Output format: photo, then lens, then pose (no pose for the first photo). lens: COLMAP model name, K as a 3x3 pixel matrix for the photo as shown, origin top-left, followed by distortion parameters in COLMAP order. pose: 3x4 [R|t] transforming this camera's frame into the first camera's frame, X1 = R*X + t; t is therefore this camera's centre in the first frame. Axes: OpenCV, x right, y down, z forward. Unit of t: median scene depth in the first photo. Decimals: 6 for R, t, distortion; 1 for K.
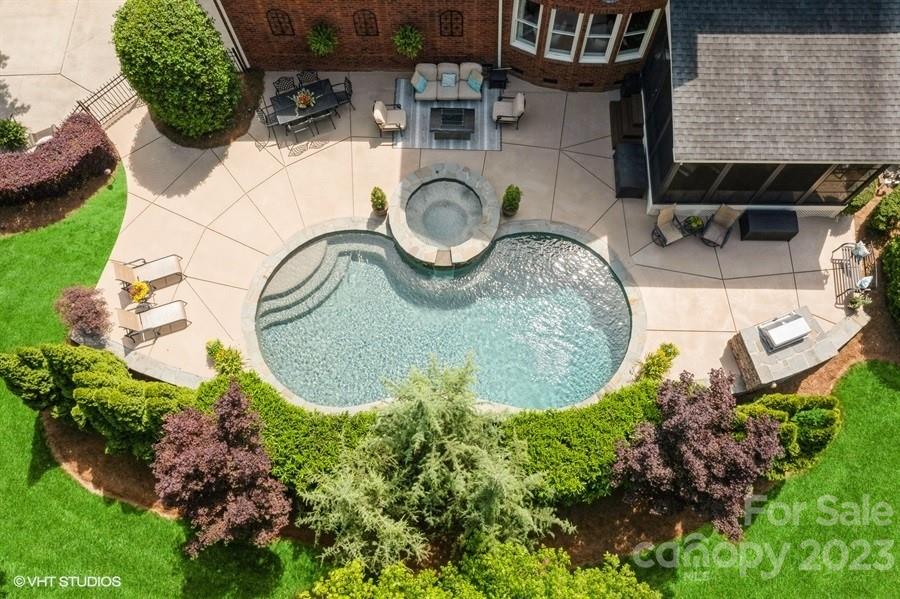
lens RADIAL K [[717.5, 0, 450.0], [0, 717.5, 299.5], [0, 0, 1]] dist [-0.003200, 0.003815]
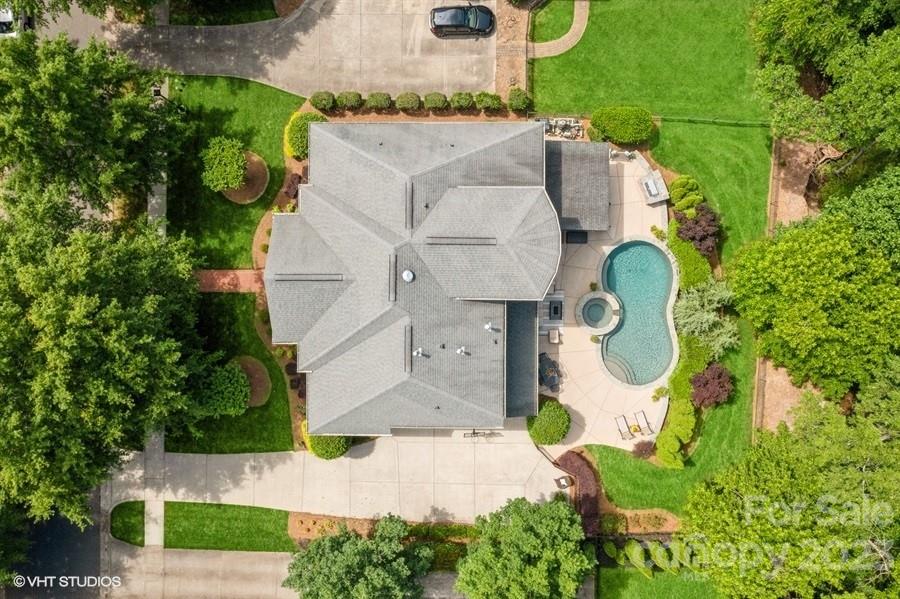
lens RADIAL K [[717.5, 0, 450.0], [0, 717.5, 299.5], [0, 0, 1]] dist [-0.003200, 0.003815]
pose [[-0.012967, -0.999803, 0.015048, 0.009409], [0.953562, -0.007836, 0.301096, -1.355882], [-0.300919, 0.018254, 0.953475, -1.228208]]
